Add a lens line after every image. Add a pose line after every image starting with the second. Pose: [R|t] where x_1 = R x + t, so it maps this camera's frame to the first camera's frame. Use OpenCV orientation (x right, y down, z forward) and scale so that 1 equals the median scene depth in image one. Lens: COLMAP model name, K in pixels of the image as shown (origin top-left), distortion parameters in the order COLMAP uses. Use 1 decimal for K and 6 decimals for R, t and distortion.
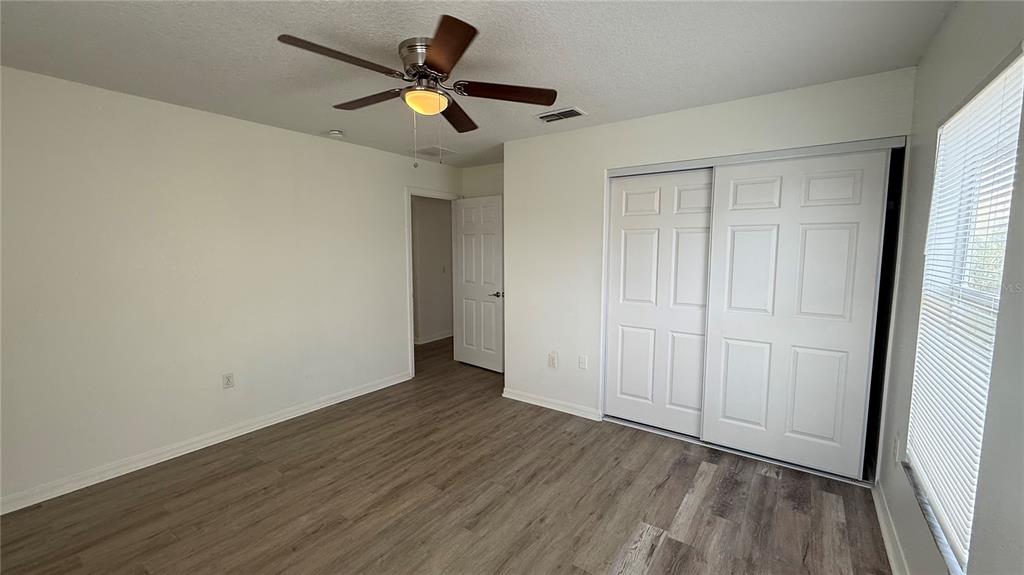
lens RADIAL K [[411.0, 0, 510.1], [0, 411.0, 285.5], [0, 0, 1]] dist [0.000883, -0.000162]
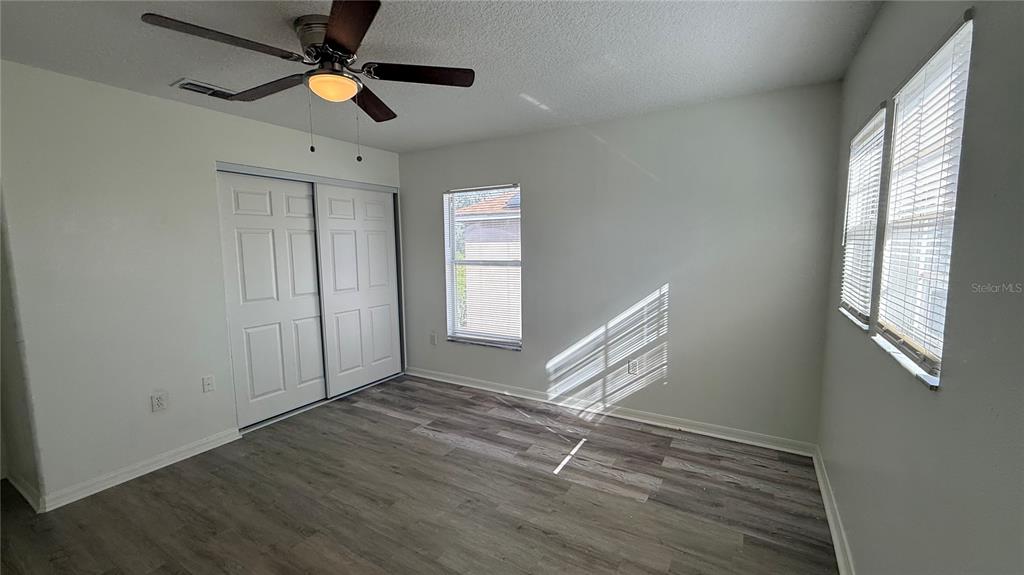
lens RADIAL K [[411.0, 0, 515.0], [0, 411.0, 289.5], [0, 0, 1]] dist [0.000883, -0.000162]
pose [[-0.088666, -0.109951, 0.989974, -0.917007], [0.103435, 0.987499, 0.118941, -0.054106], [-0.990676, 0.112944, -0.076185, 0.554730]]
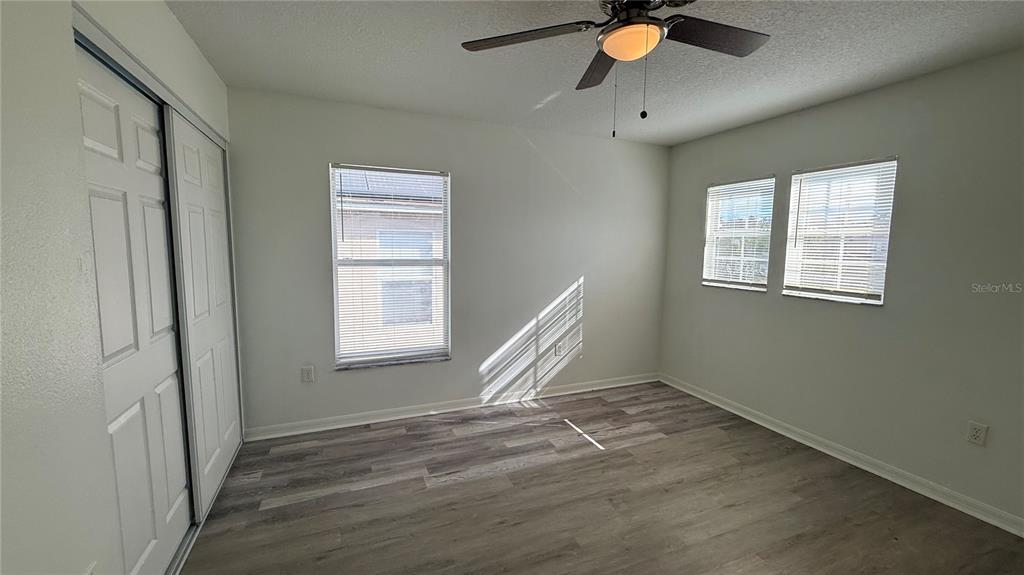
lens RADIAL K [[411.0, 0, 511.0], [0, 411.0, 290.5], [0, 0, 1]] dist [0.000883, -0.000162]
pose [[-0.851839, -0.070584, 0.519027, -0.330232], [0.033325, 0.981569, 0.188180, -0.118571], [-0.522743, 0.177596, -0.833786, 1.392691]]
